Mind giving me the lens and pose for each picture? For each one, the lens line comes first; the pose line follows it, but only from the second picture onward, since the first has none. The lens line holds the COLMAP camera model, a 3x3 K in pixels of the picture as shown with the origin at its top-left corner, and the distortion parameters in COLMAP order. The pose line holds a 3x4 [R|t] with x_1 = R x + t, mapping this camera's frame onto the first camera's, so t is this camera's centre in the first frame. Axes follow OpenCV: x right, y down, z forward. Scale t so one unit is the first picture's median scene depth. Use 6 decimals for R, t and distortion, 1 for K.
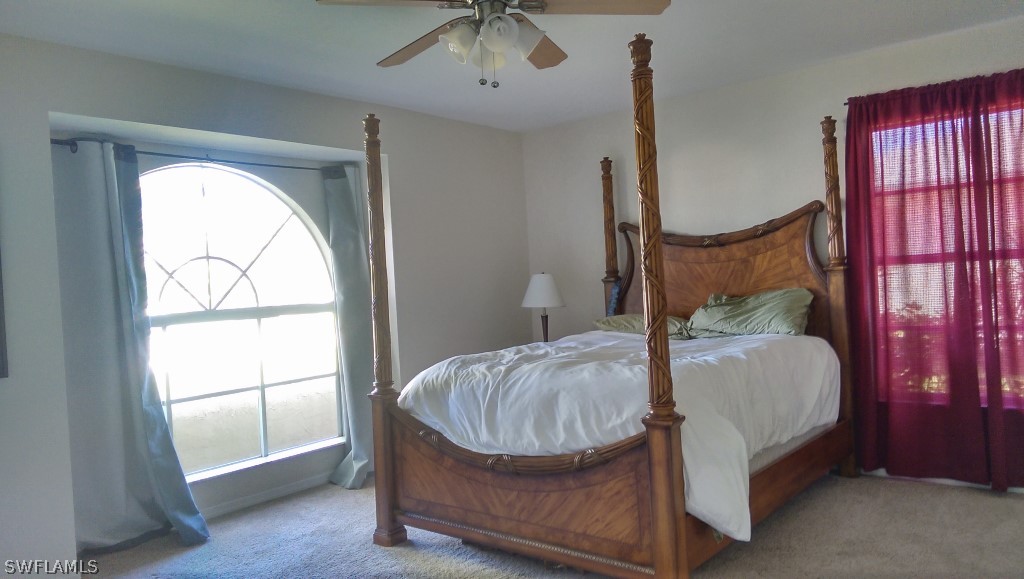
lens RADIAL K [[730.4, 0, 503.9], [0, 730.4, 294.7], [0, 0, 1]] dist [0.052251, -0.018993]
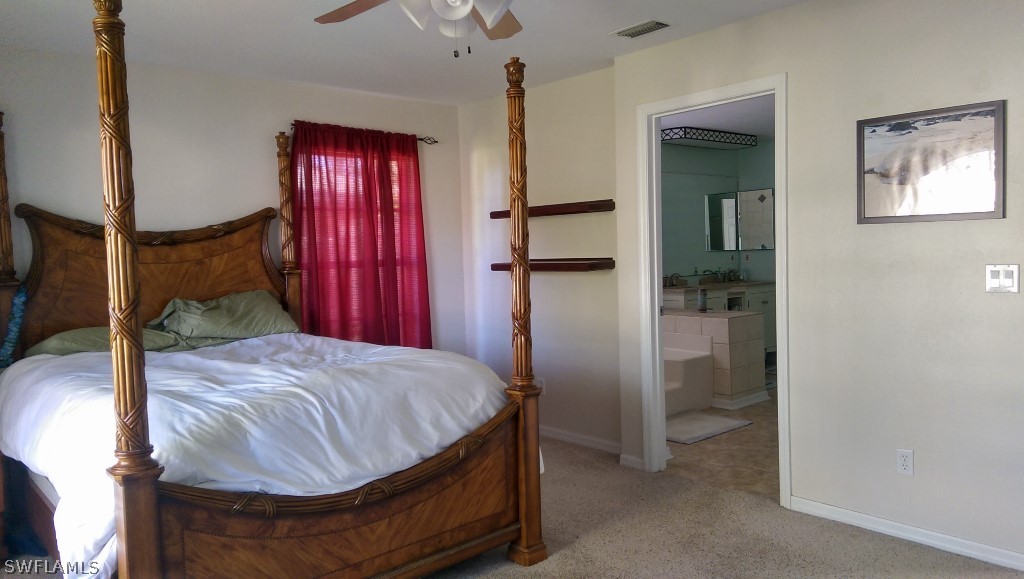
lens RADIAL K [[730.4, 0, 506.9], [0, 730.4, 284.1], [0, 0, 1]] dist [0.052251, -0.018993]
pose [[0.156714, 0.002322, 0.987641, -0.596061], [0.040000, 0.999162, -0.008696, 0.005845], [-0.986834, 0.040868, 0.156489, 0.527259]]
